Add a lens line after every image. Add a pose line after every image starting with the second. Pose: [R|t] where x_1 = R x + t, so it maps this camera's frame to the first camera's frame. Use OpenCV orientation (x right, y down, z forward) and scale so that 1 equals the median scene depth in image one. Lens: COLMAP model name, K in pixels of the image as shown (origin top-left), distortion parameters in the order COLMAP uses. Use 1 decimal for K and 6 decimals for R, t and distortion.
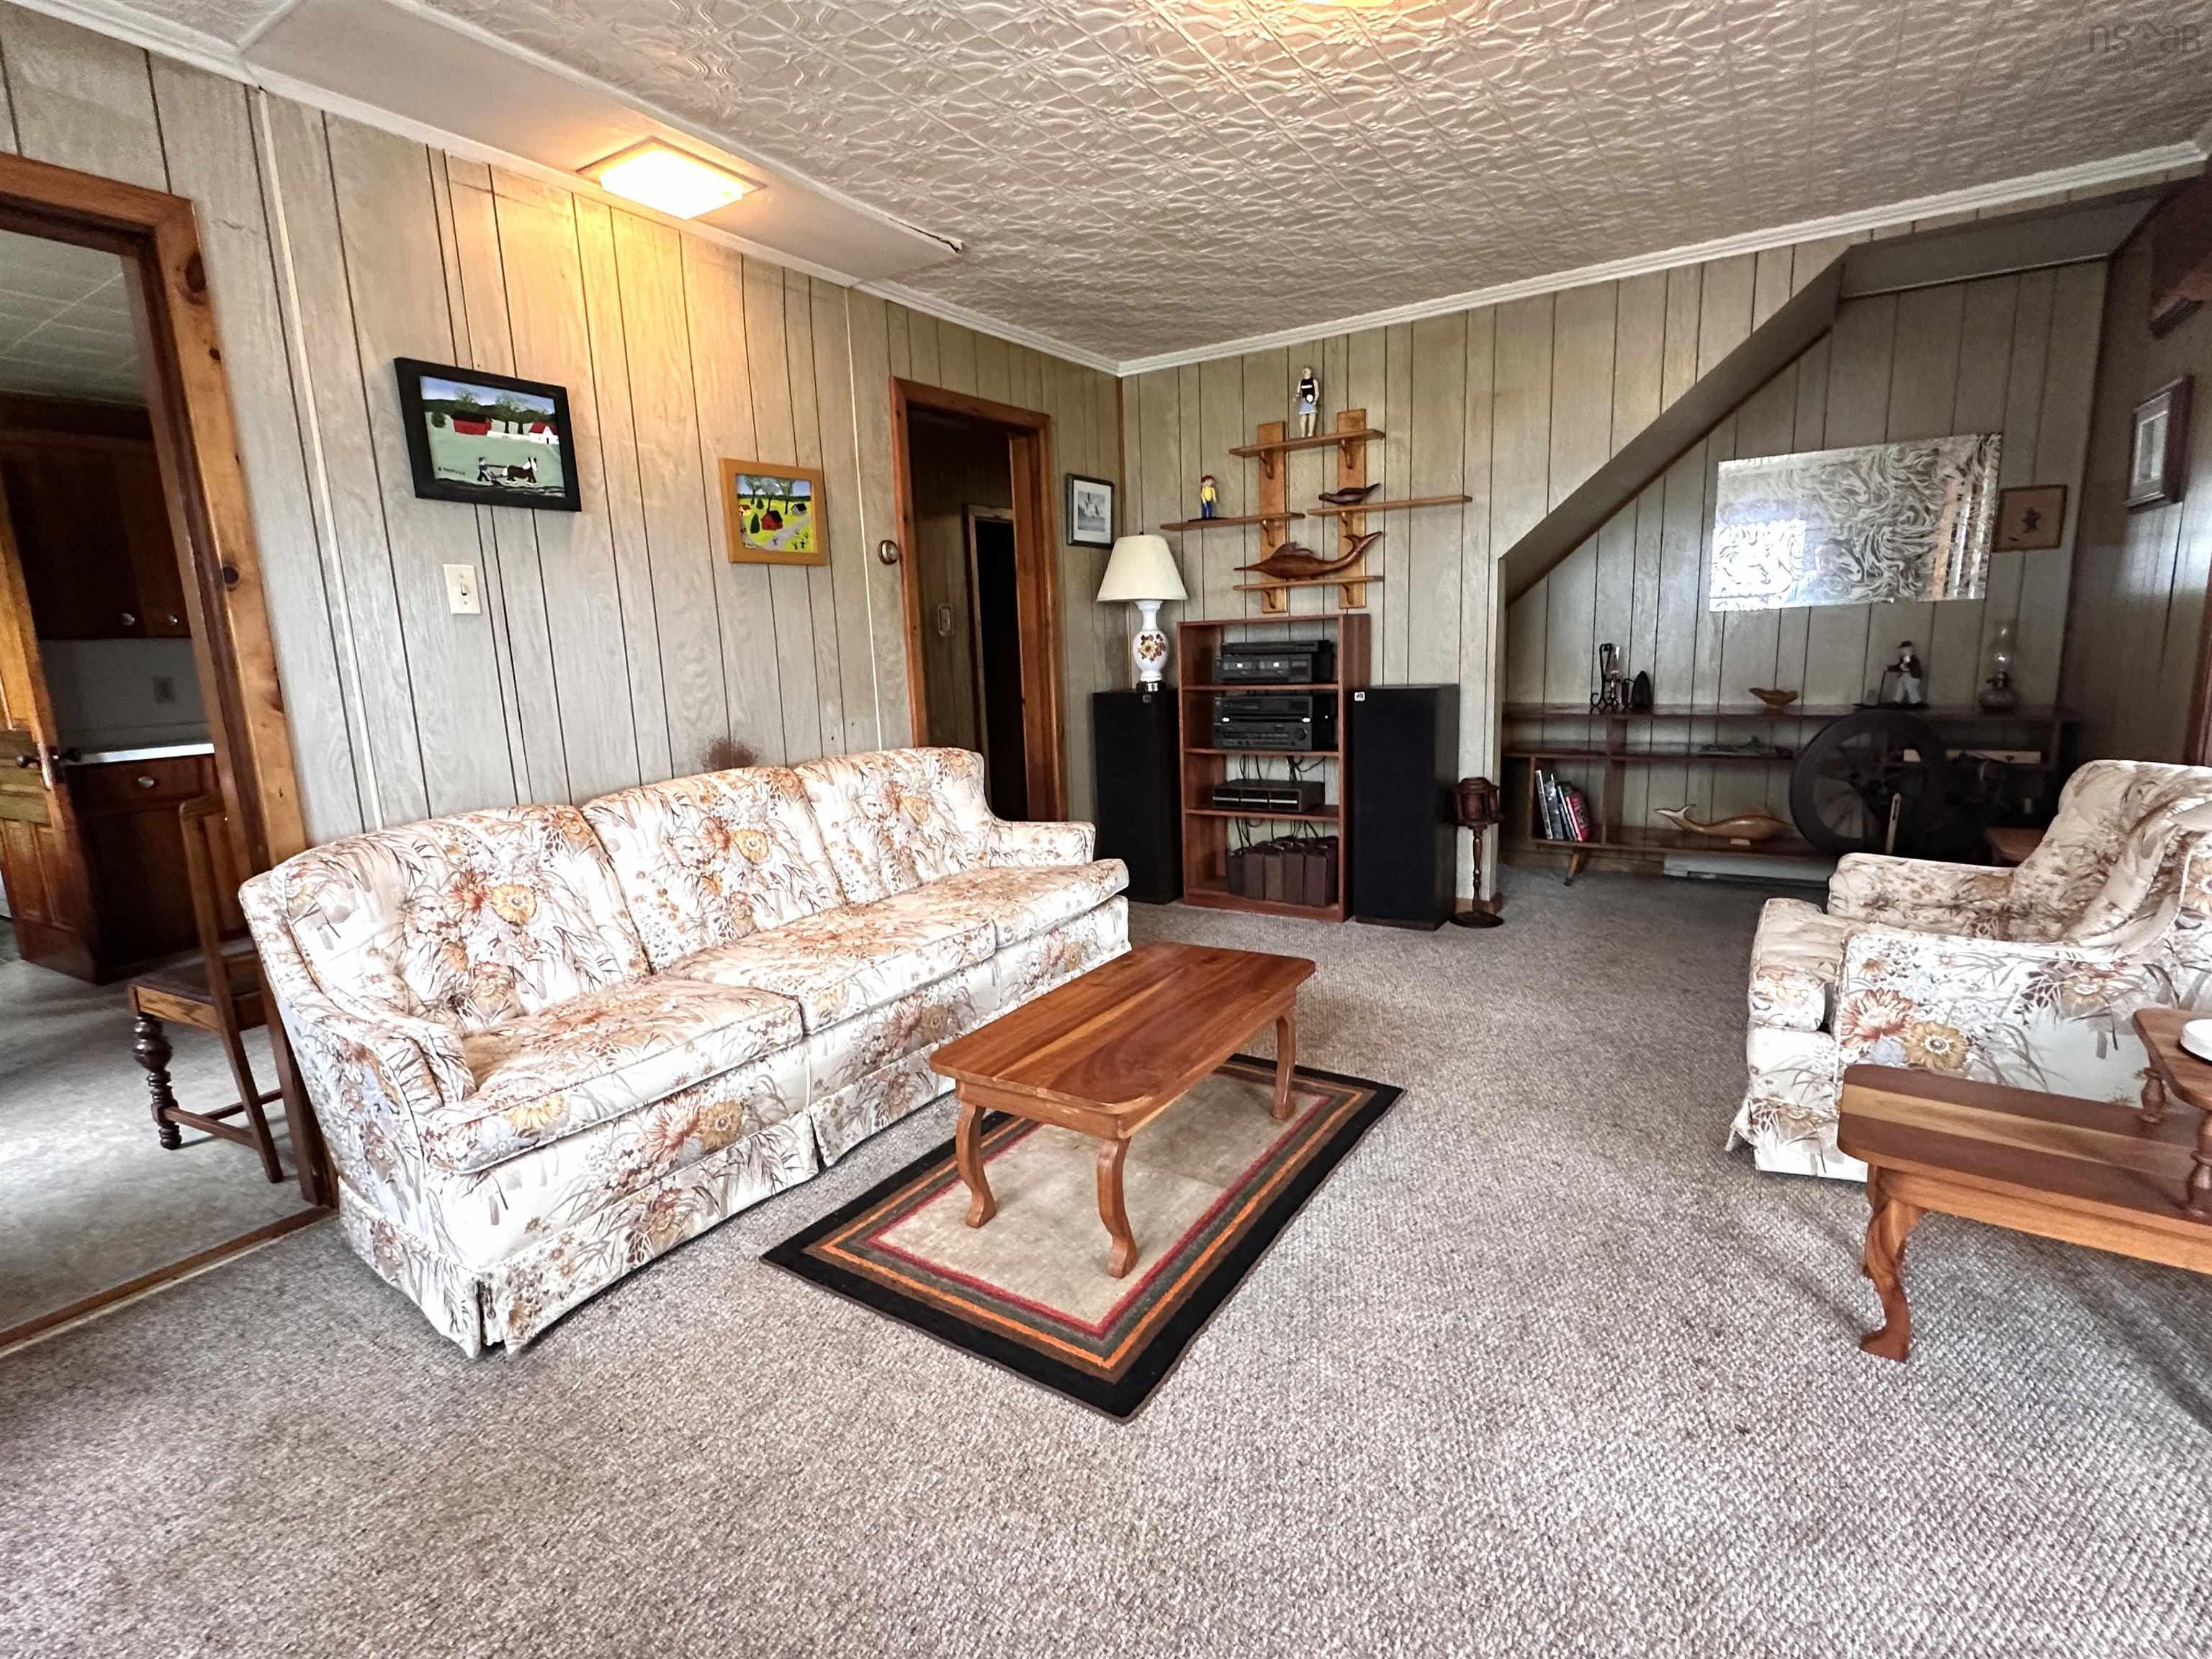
lens RADIAL K [[1042.6, 0, 1101.6], [0, 1042.6, 828.2], [0, 0, 1]] dist [-0.000833, 0.001000]
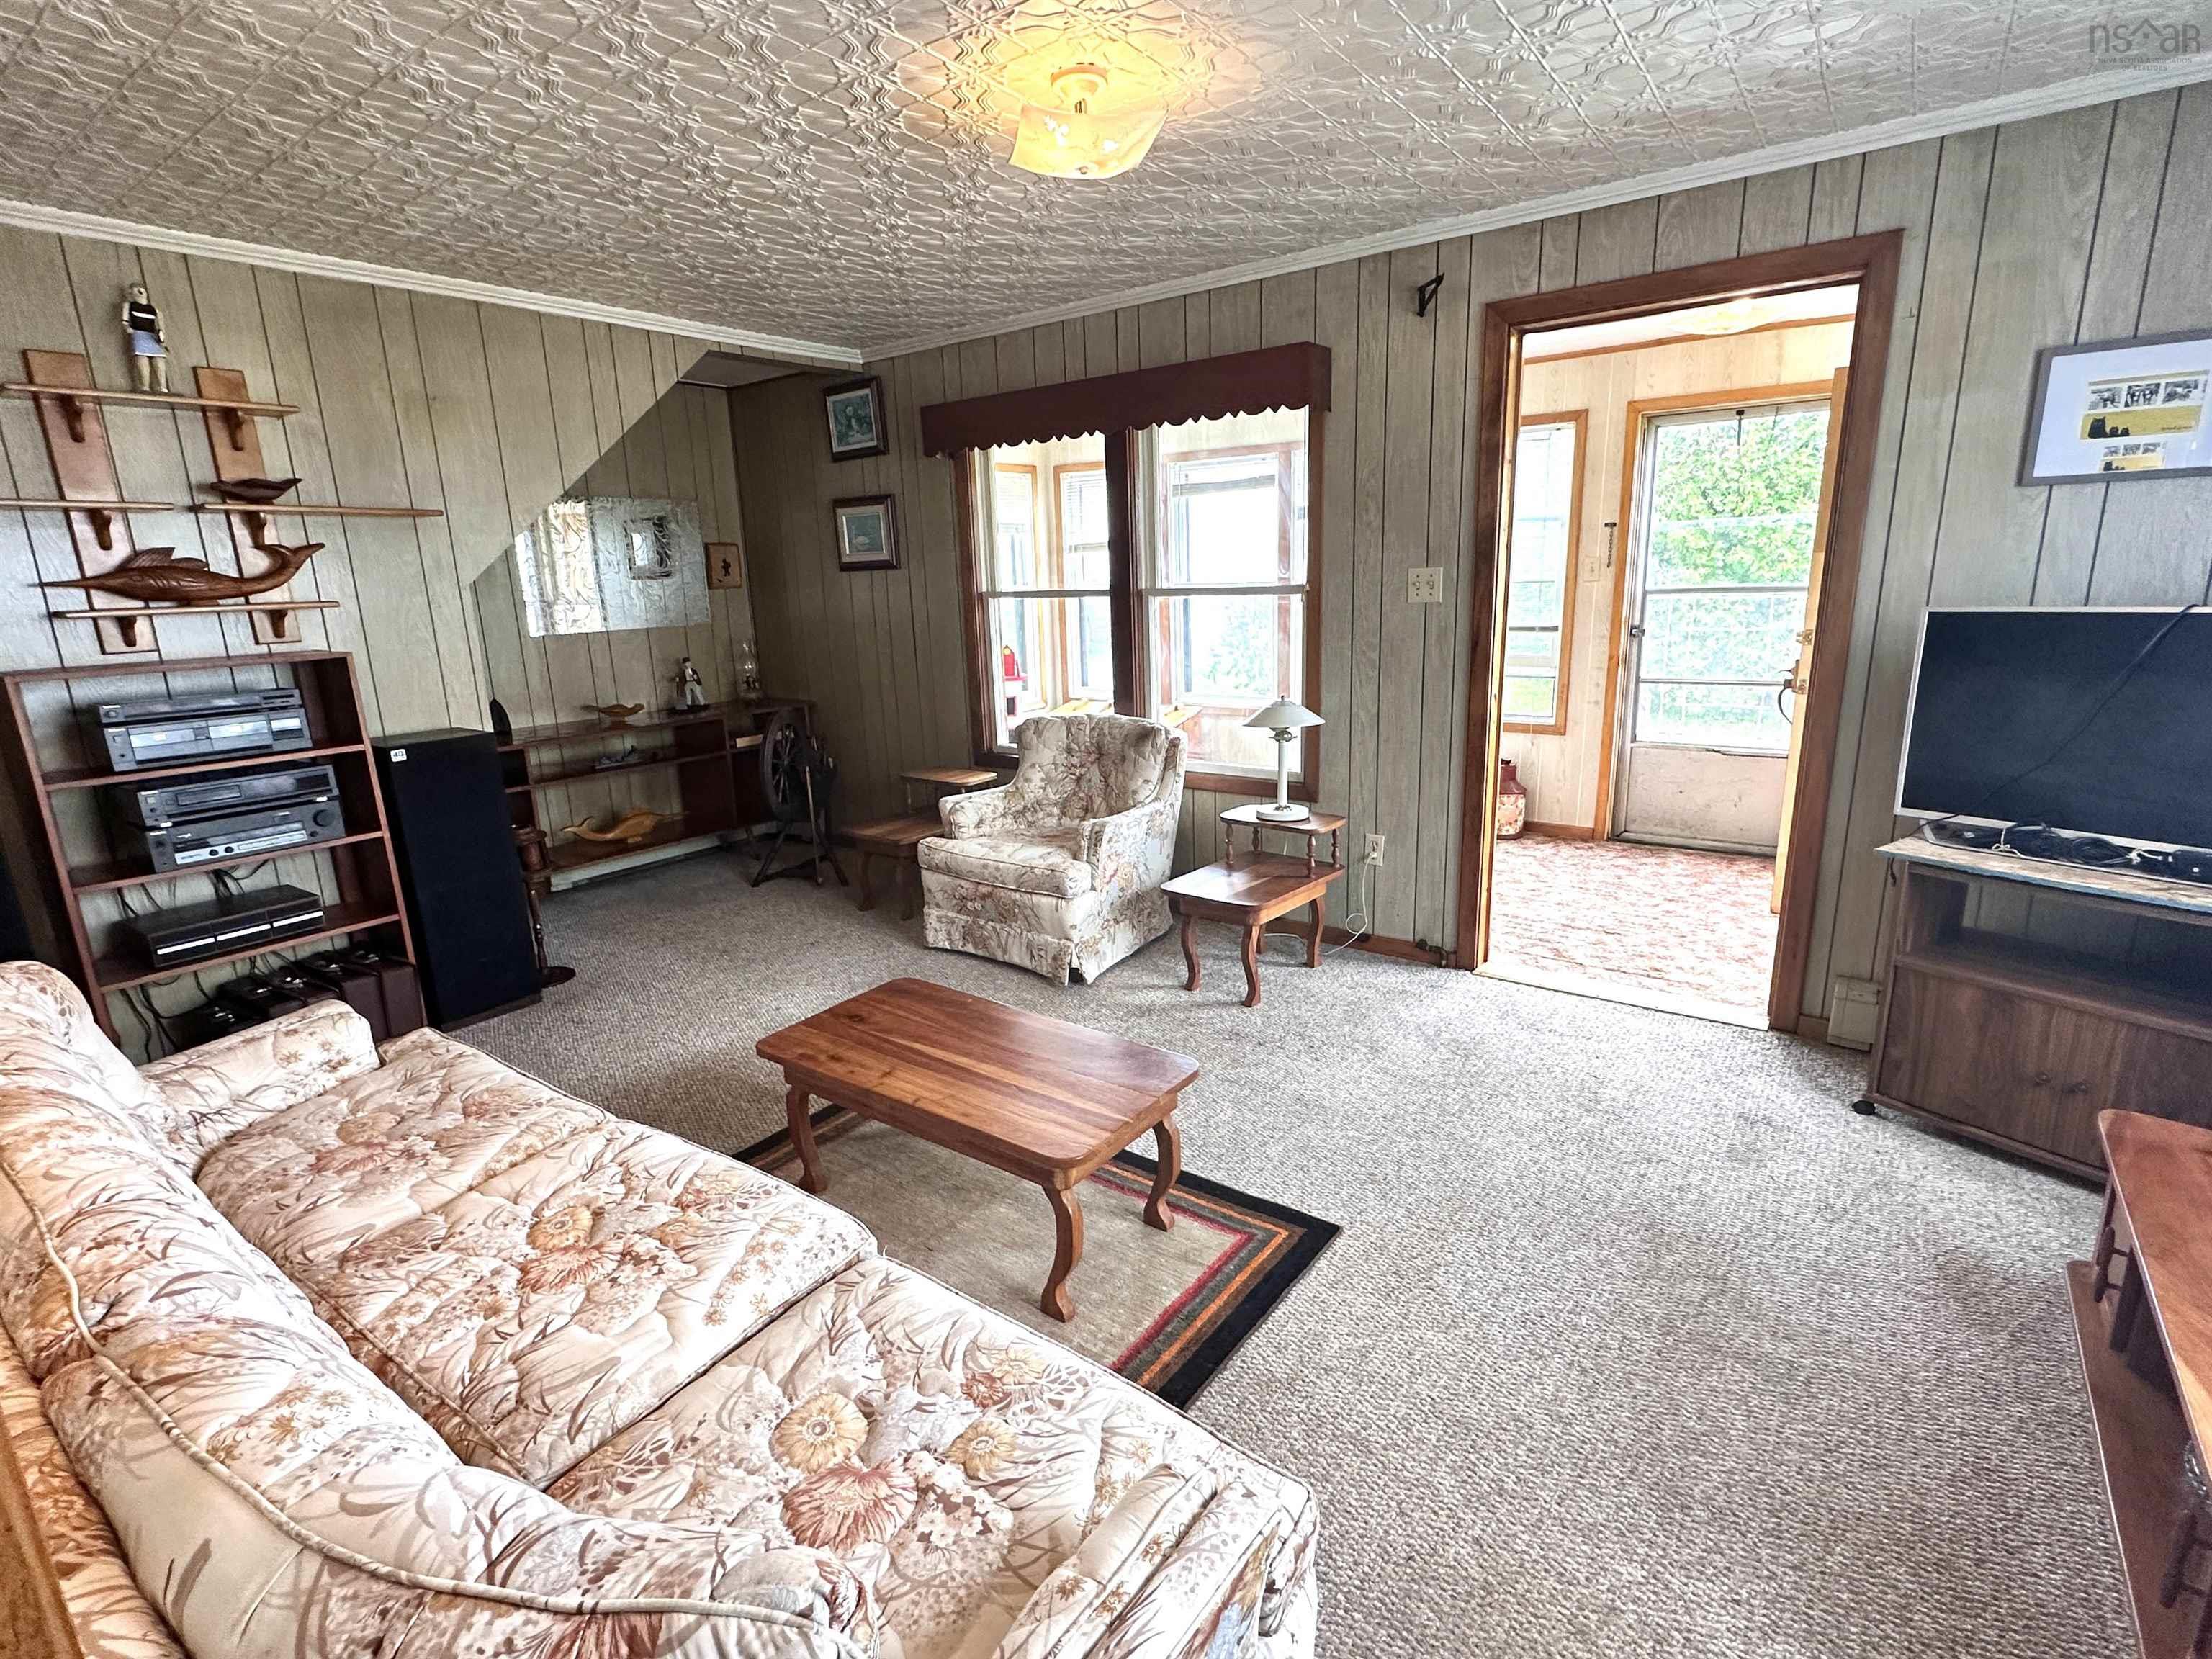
lens RADIAL K [[1042.6, 0, 1109.3], [0, 1042.6, 823.0], [0, 0, 1]] dist [-0.000833, 0.001000]
pose [[0.079802, -0.195969, 0.977357, -0.477761], [0.210692, 0.961648, 0.175616, -0.100557], [-0.974290, 0.191907, 0.118031, 0.390770]]
